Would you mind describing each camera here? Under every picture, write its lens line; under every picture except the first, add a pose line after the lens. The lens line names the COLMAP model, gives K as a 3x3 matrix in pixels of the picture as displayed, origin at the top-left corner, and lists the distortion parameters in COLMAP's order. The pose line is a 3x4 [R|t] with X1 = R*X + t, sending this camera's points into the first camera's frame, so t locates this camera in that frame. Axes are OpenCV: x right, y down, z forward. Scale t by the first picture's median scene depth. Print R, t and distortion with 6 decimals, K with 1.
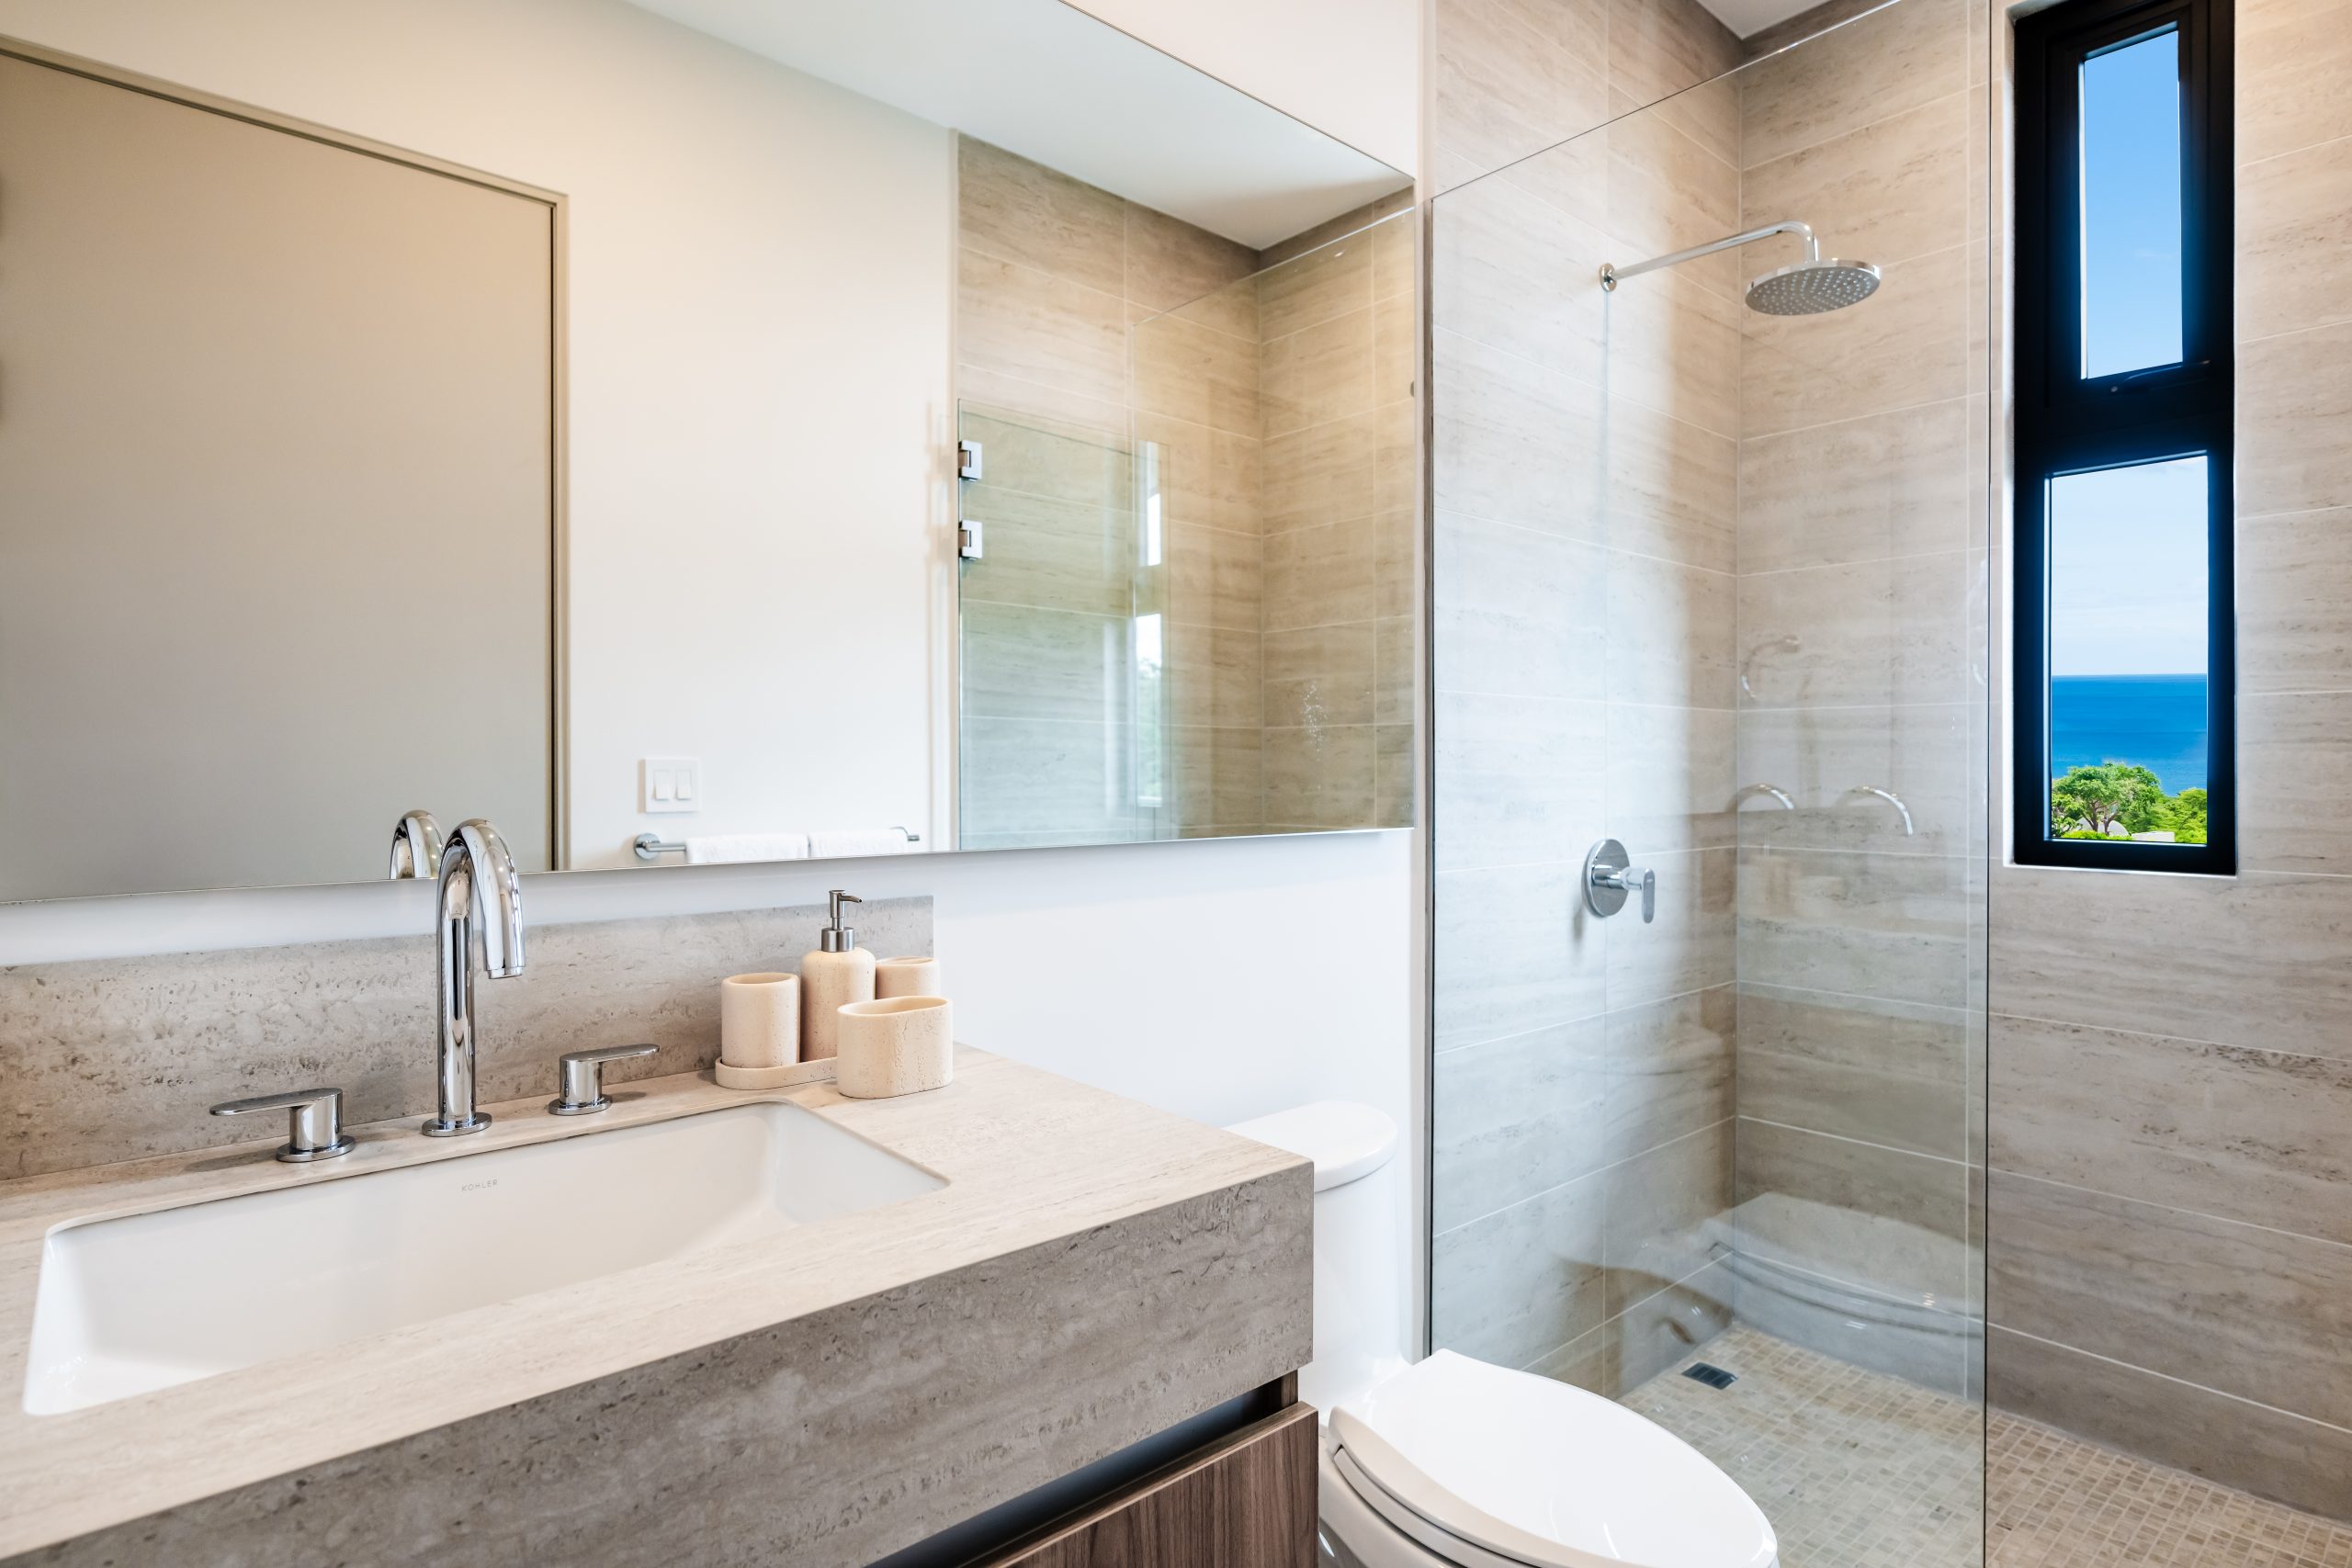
lens RADIAL K [[1222.4, 0, 1175.7], [0, 1222.4, 777.6], [0, 0, 1]] dist [-0.002669, -0.000386]
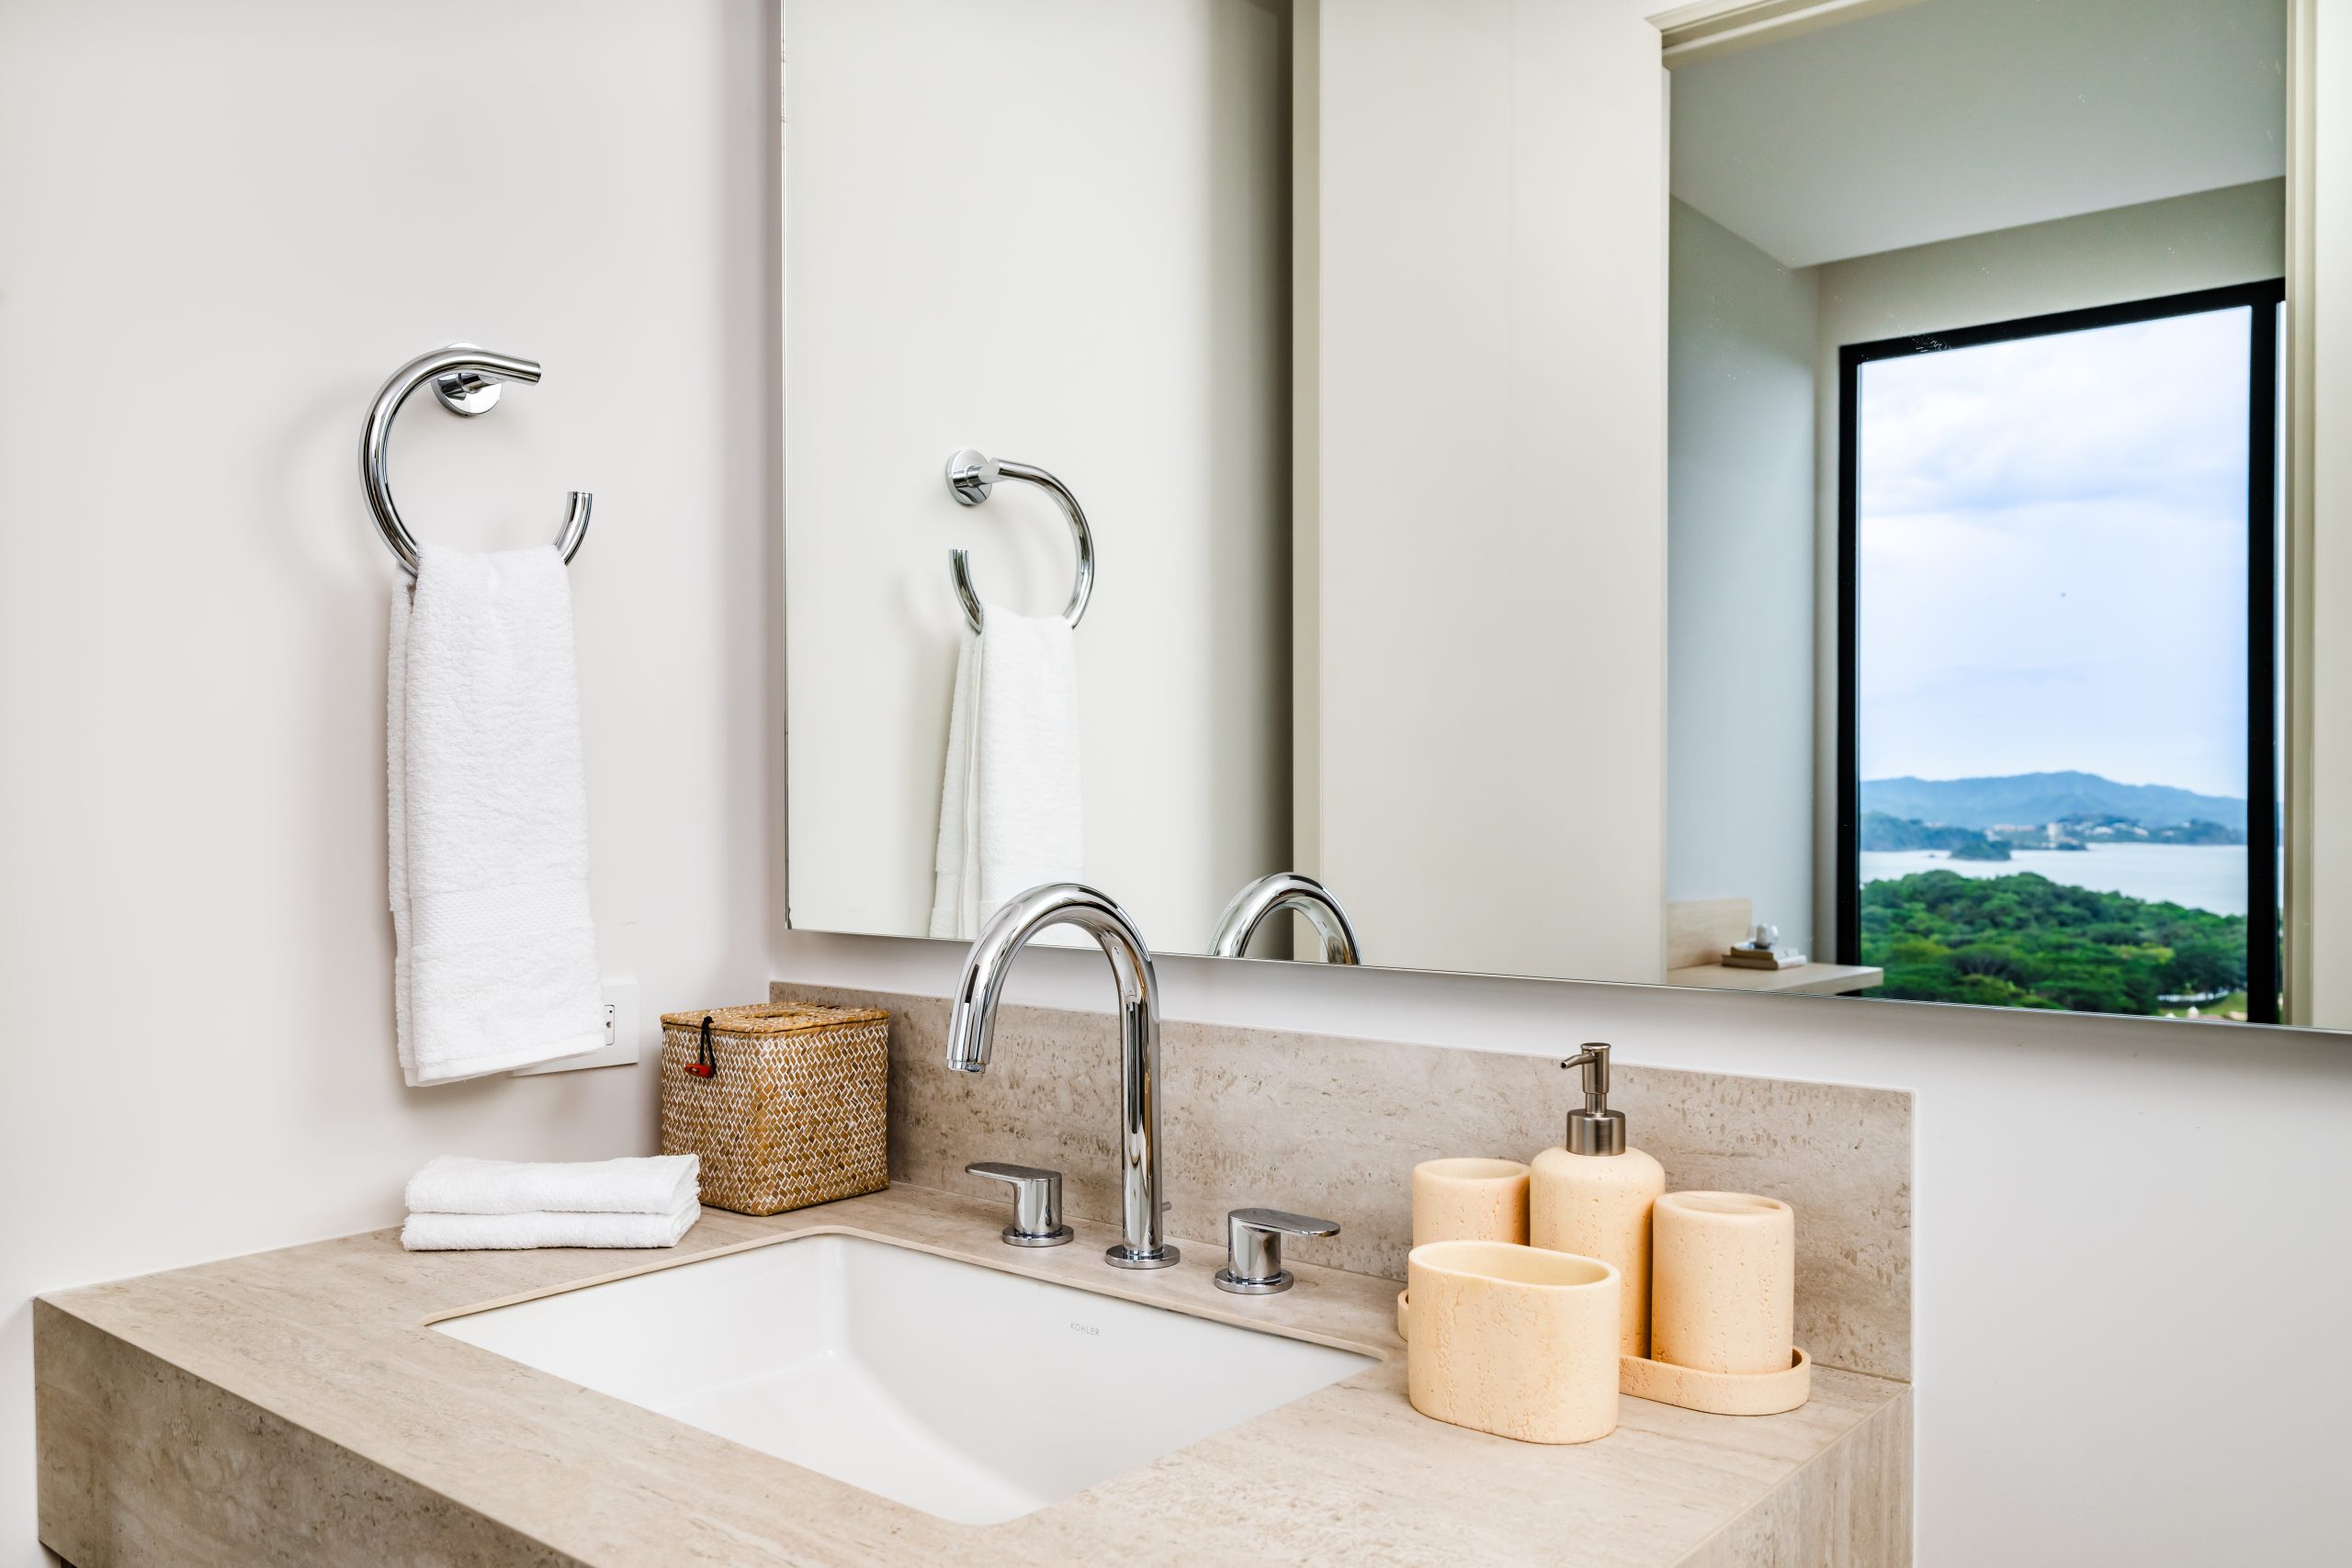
lens RADIAL K [[1799.1, 0, 1175.9], [0, 1799.1, 793.1], [0, 0, 1]] dist [0.002060, -0.002796]
pose [[0.161076, -0.009674, -0.986895, 0.638121], [-0.009070, 0.999895, -0.011282, -0.014466], [0.986900, 0.010768, 0.160971, 0.859625]]
